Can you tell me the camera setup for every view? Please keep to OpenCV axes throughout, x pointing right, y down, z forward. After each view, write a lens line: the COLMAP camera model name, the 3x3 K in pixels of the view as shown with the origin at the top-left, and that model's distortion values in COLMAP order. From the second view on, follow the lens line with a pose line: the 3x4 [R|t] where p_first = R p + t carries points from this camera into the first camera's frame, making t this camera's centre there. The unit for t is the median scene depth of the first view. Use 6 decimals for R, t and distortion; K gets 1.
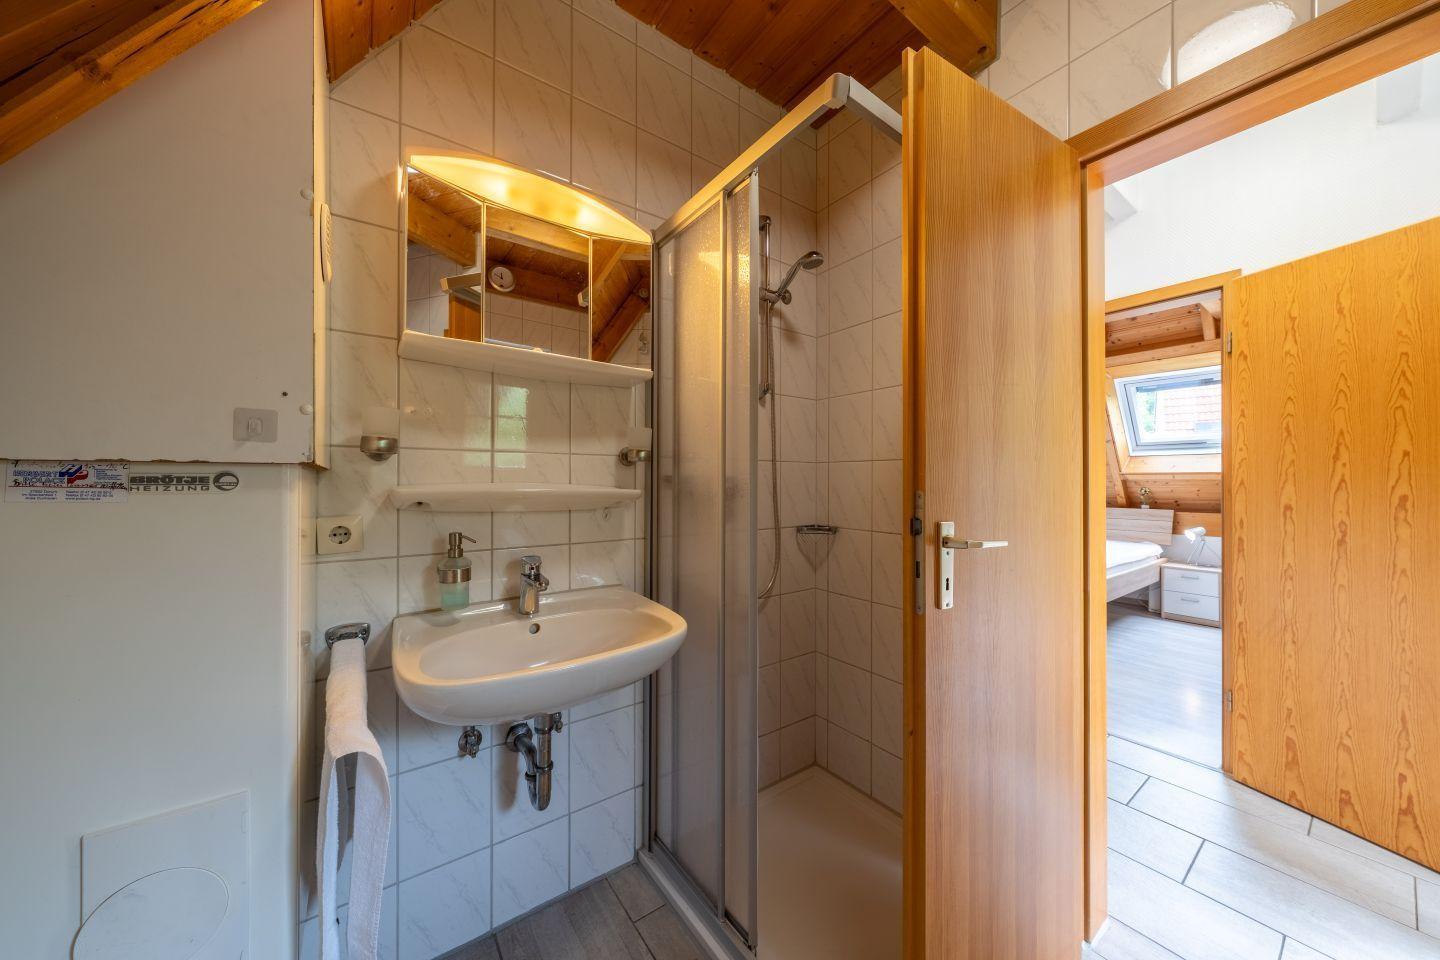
lens RADIAL K [[484.0, 0, 720.0], [0, 484.0, 477.9], [0, 0, 1]] dist [-0.000723, 0.000013]
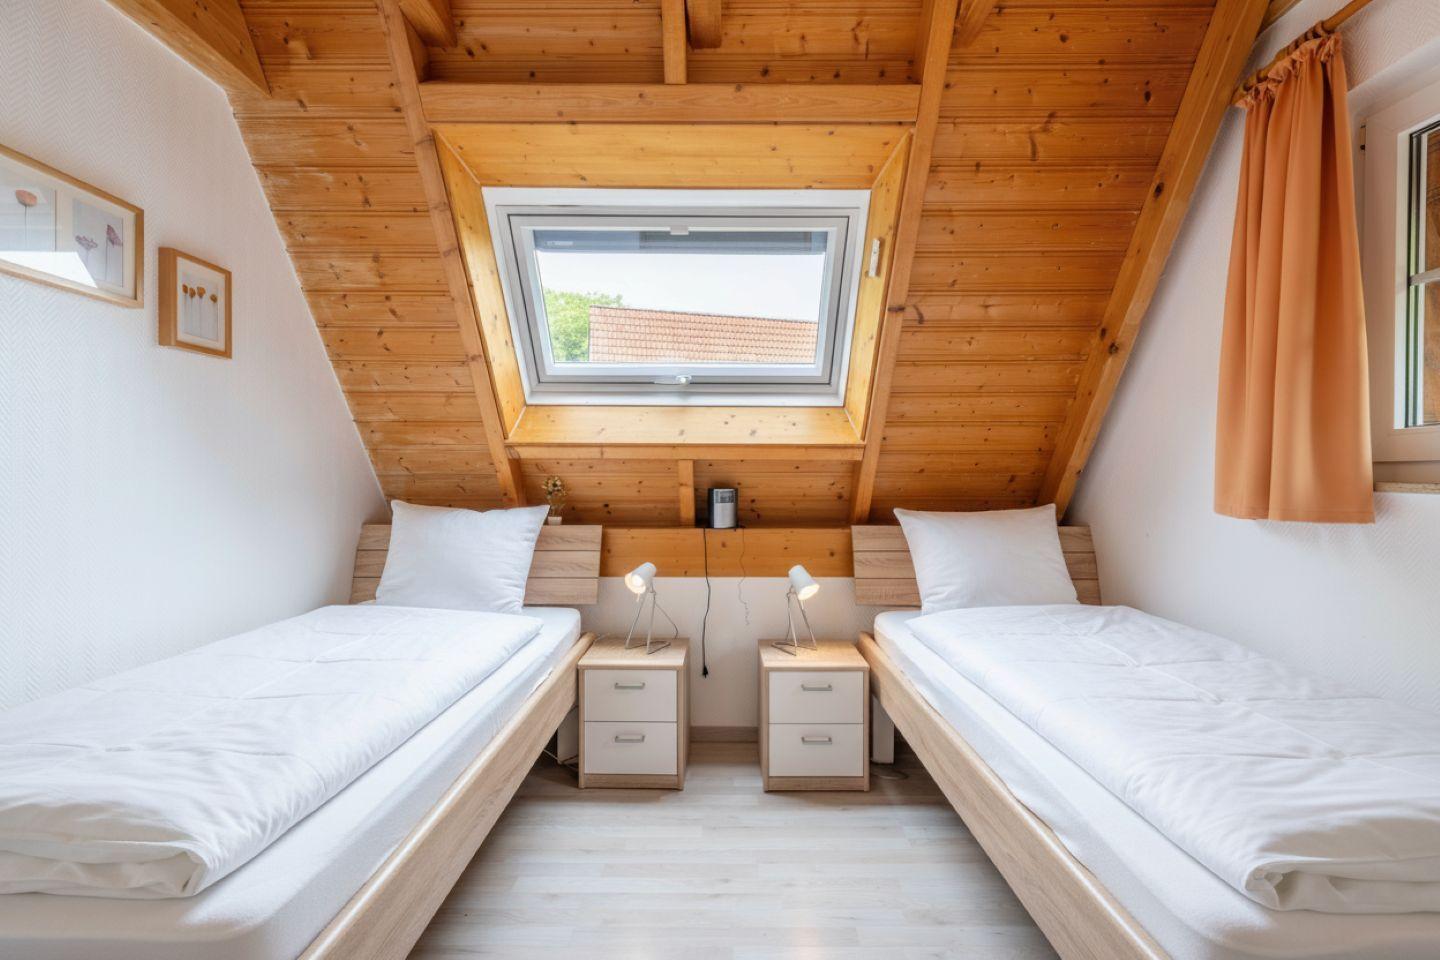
lens RADIAL K [[484.0, 0, 720.0], [0, 484.0, 477.9], [0, 0, 1]] dist [-0.000723, 0.000013]
pose [[0.544632, -0.007950, 0.838637, 0.615791], [-0.003527, 0.999925, 0.011769, 0.015477], [-0.838668, -0.009367, 0.544563, 0.657965]]
